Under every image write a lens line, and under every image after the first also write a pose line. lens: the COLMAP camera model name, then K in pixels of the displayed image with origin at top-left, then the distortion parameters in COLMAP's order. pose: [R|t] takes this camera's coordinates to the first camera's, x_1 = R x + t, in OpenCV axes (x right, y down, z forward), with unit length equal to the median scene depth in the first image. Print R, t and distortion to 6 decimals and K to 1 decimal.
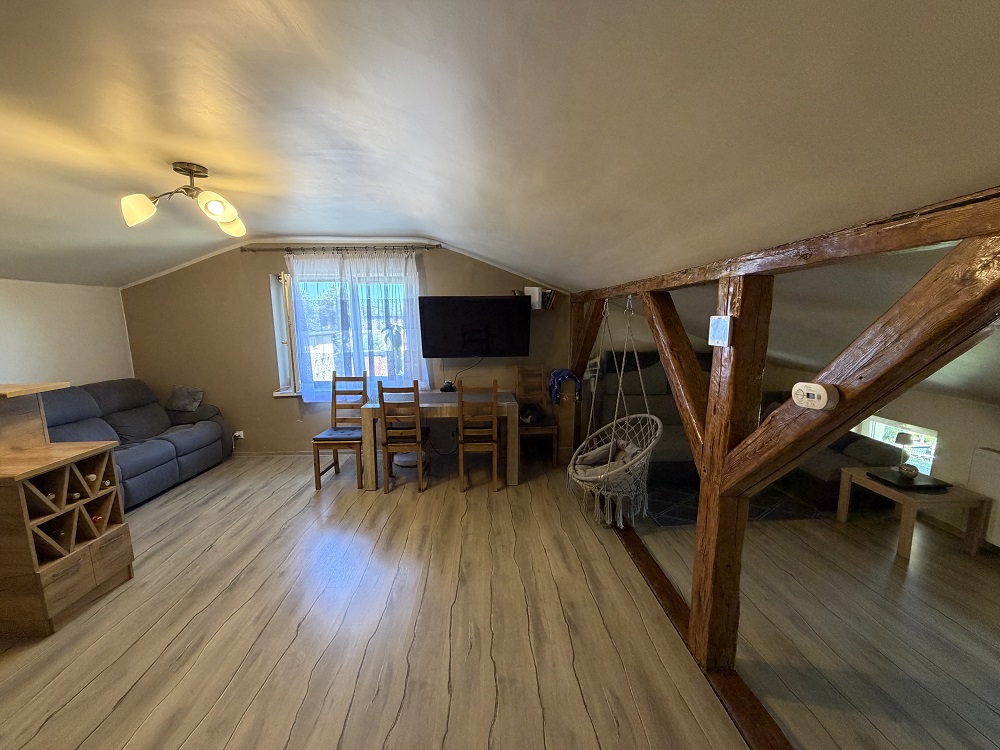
lens RADIAL K [[398.7, 0, 497.8], [0, 398.7, 374.1], [0, 0, 1]] dist [0.000423, -0.000307]
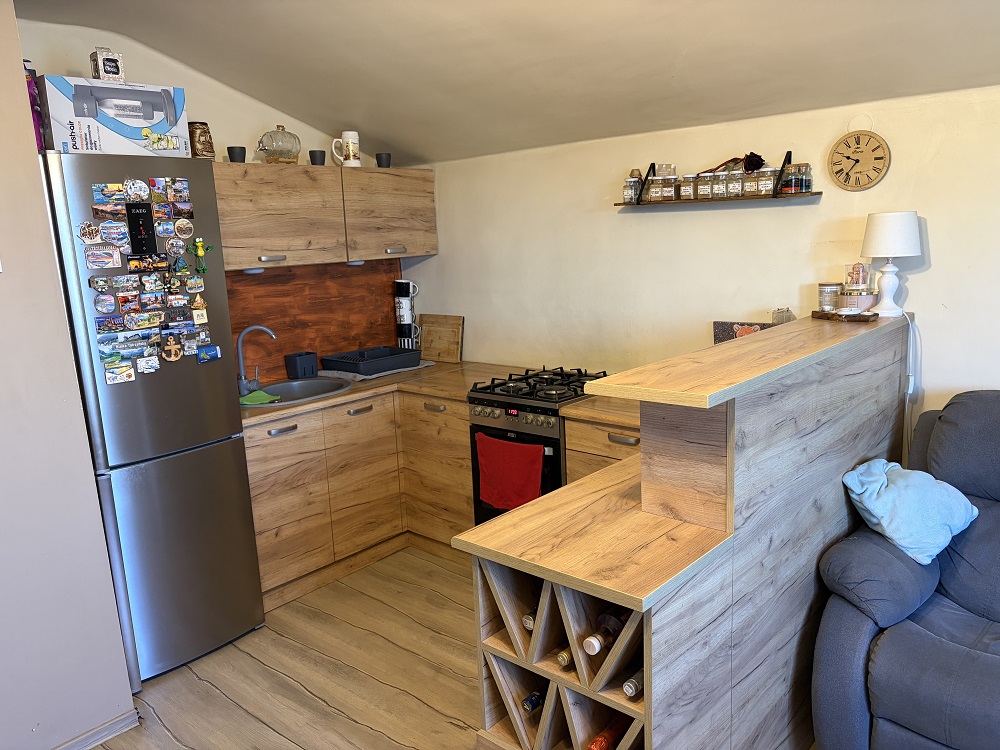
lens RADIAL K [[760.0, 0, 502.1], [0, 760.0, 379.4], [0, 0, 1]] dist [0.050269, -0.060925]
pose [[-0.682236, 0.187915, -0.706570, -0.376187], [-0.046543, 0.953284, 0.298470, -0.146979], [0.729649, 0.236513, -0.641619, 1.025991]]
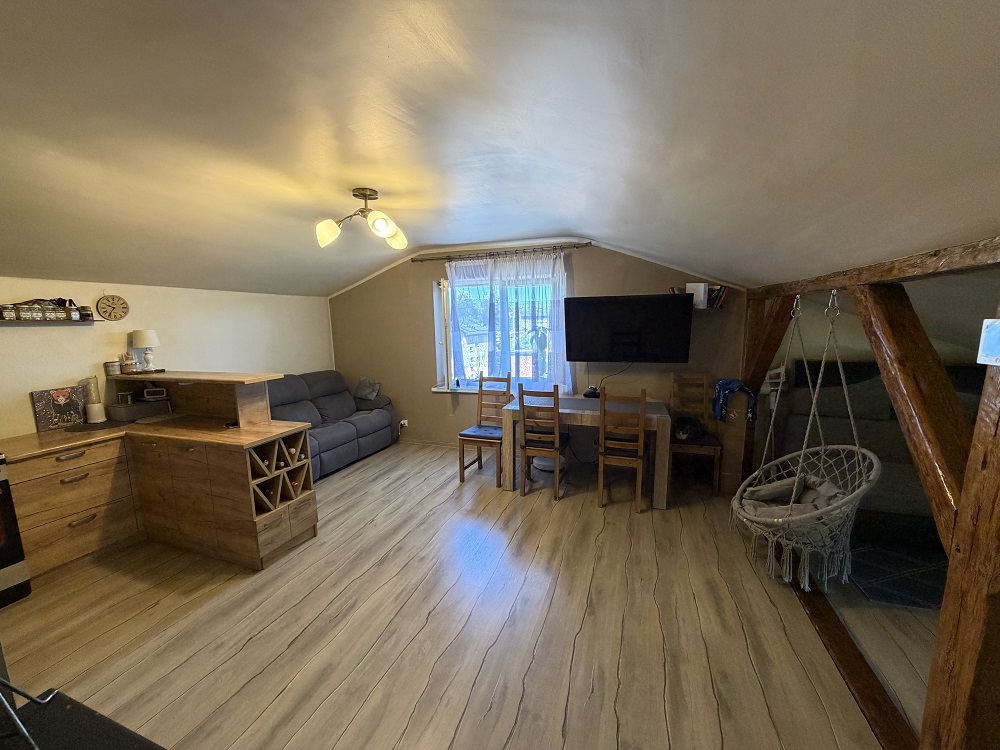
lens RADIAL K [[398.7, 0, 497.8], [0, 398.7, 374.1], [0, 0, 1]] dist [0.000423, -0.000307]
pose [[0.928036, 0.043679, -0.369921, 0.023353], [-0.043166, 0.999021, 0.009669, -0.015963], [0.369981, 0.006995, 0.929013, 0.057436]]
